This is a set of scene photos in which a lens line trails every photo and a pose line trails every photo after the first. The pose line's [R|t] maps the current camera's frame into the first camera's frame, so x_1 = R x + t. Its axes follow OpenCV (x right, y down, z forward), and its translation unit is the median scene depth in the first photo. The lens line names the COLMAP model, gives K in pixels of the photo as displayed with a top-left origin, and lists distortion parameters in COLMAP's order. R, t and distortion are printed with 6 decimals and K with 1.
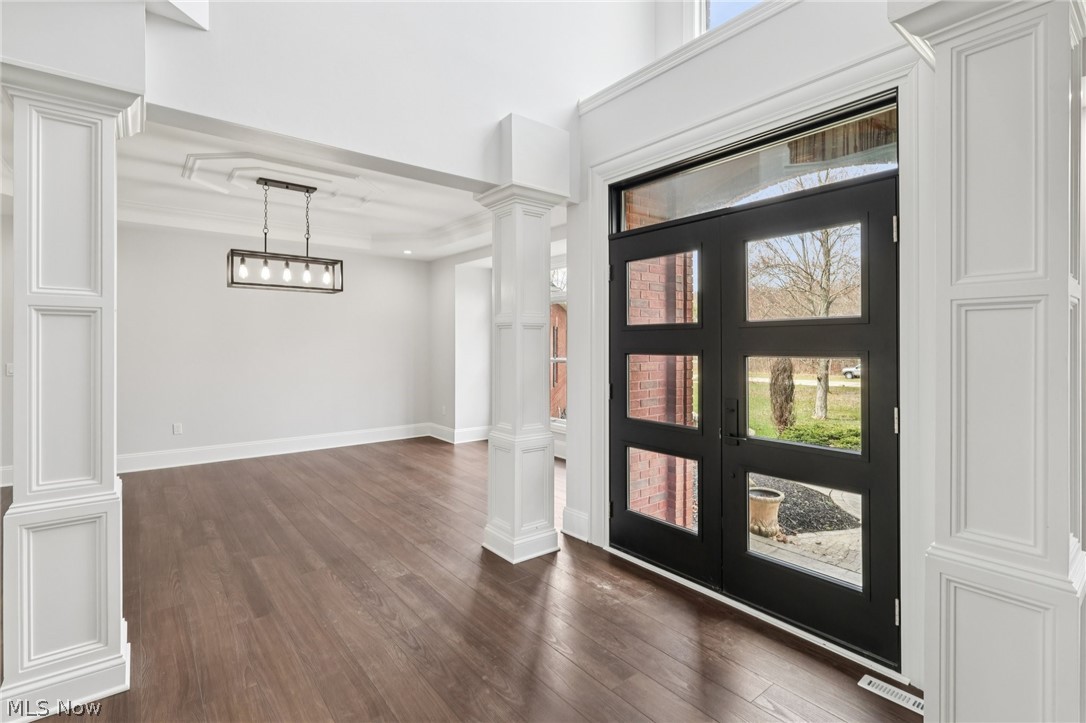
lens RADIAL K [[510.1, 0, 546.3], [0, 510.1, 346.1], [0, 0, 1]] dist [0.001680, -0.000090]
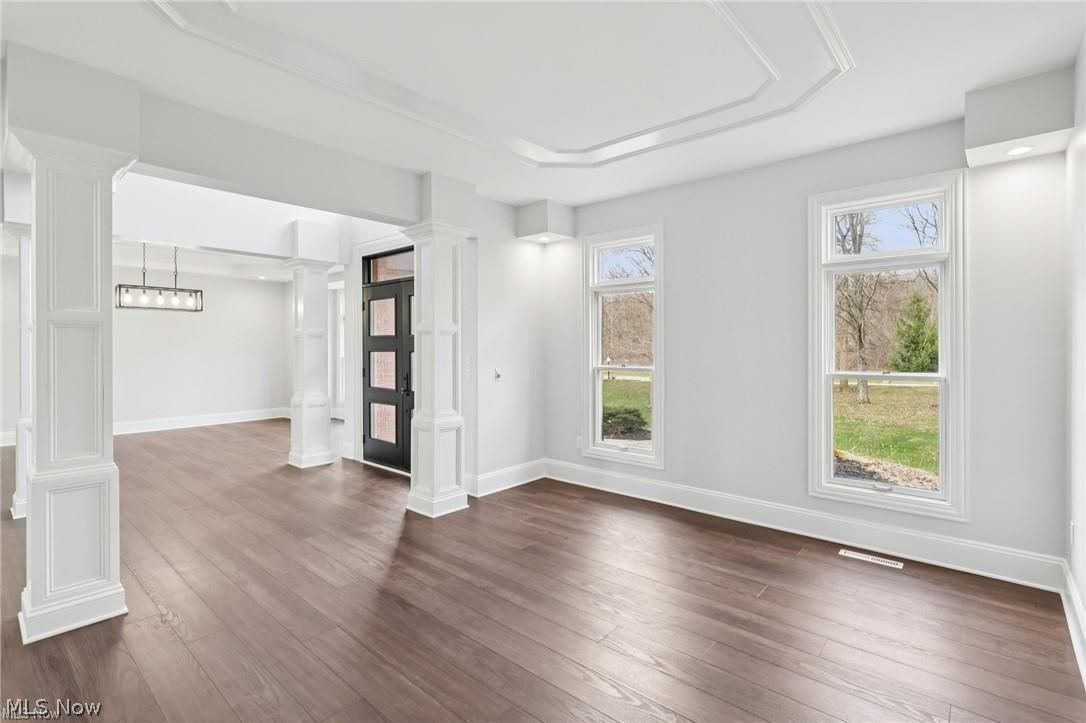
lens RADIAL K [[499.2, 0, 543.6], [0, 499.2, 349.8], [0, 0, 1]] dist [-0.000624, -0.000383]
pose [[0.984008, -0.003417, 0.178089, 0.433553], [0.003256, 0.999994, 0.001198, 0.009020], [-0.178092, -0.000599, 0.984014, -0.823861]]
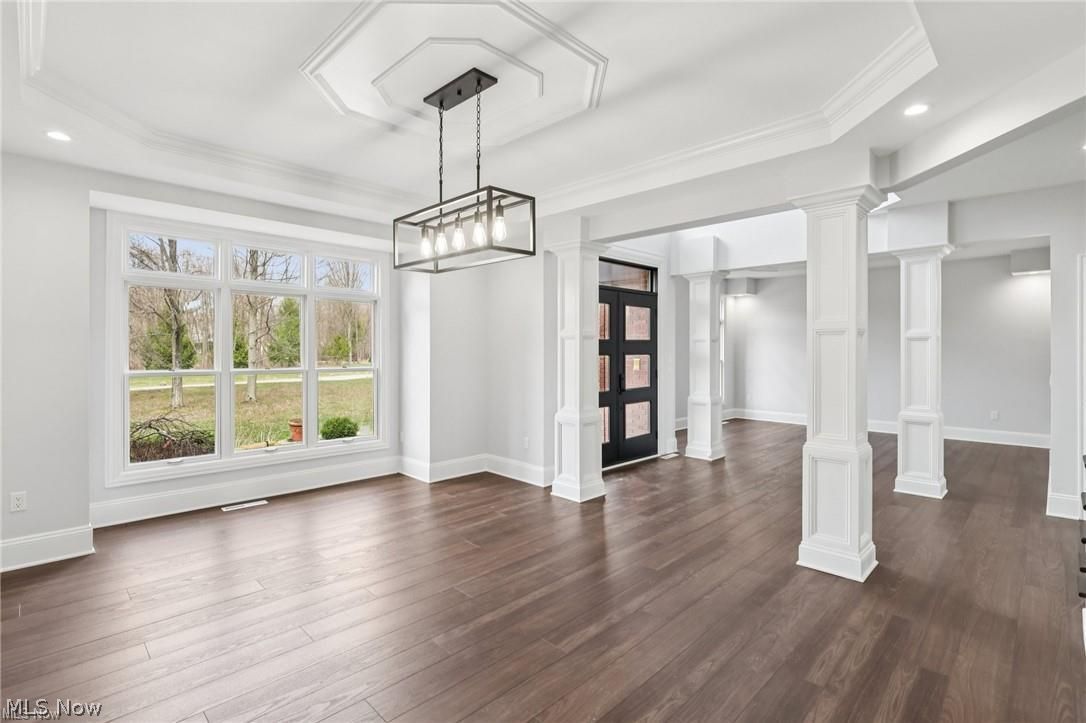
lens RADIAL K [[510.1, 0, 546.3], [0, 510.1, 346.1], [0, 0, 1]] dist [0.001680, -0.000090]
pose [[-0.110310, -0.003792, 0.993890, -1.454546], [-0.000949, 0.999993, 0.003710, -0.021798], [-0.993897, -0.000534, -0.110313, 1.249346]]
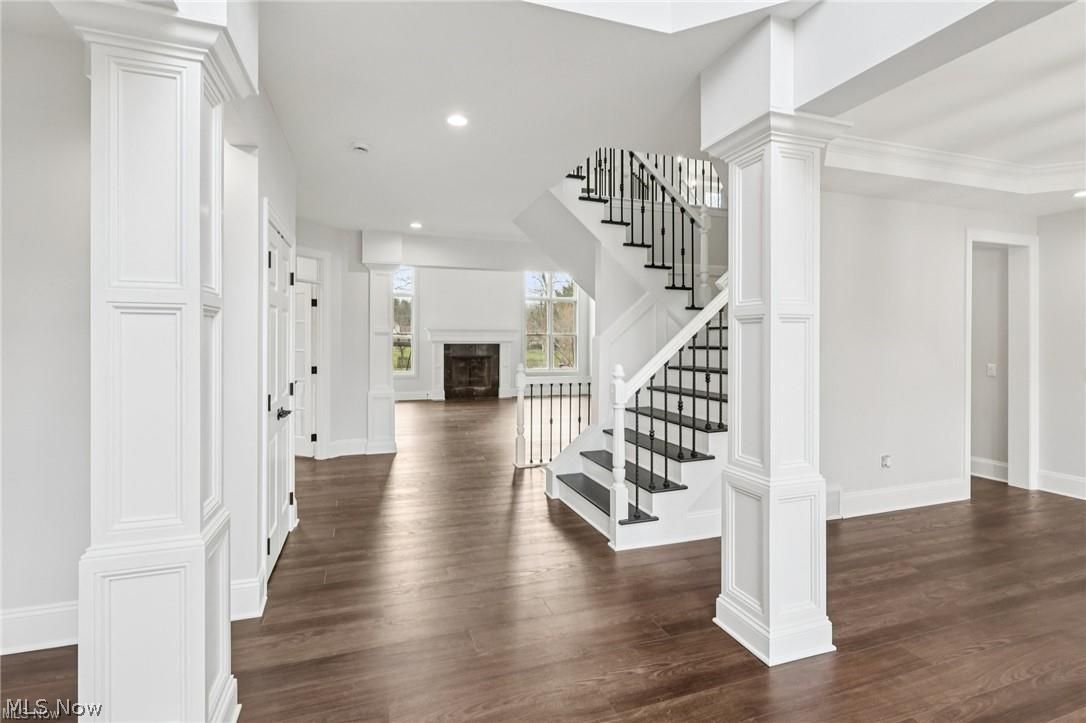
lens RADIAL K [[510.1, 0, 546.3], [0, 510.1, 346.1], [0, 0, 1]] dist [0.001680, -0.000090]
pose [[-0.336325, -0.003235, -0.941741, 0.210331], [-0.004657, 0.999988, -0.001772, -0.001000], [0.941735, 0.003790, -0.336335, 0.538898]]
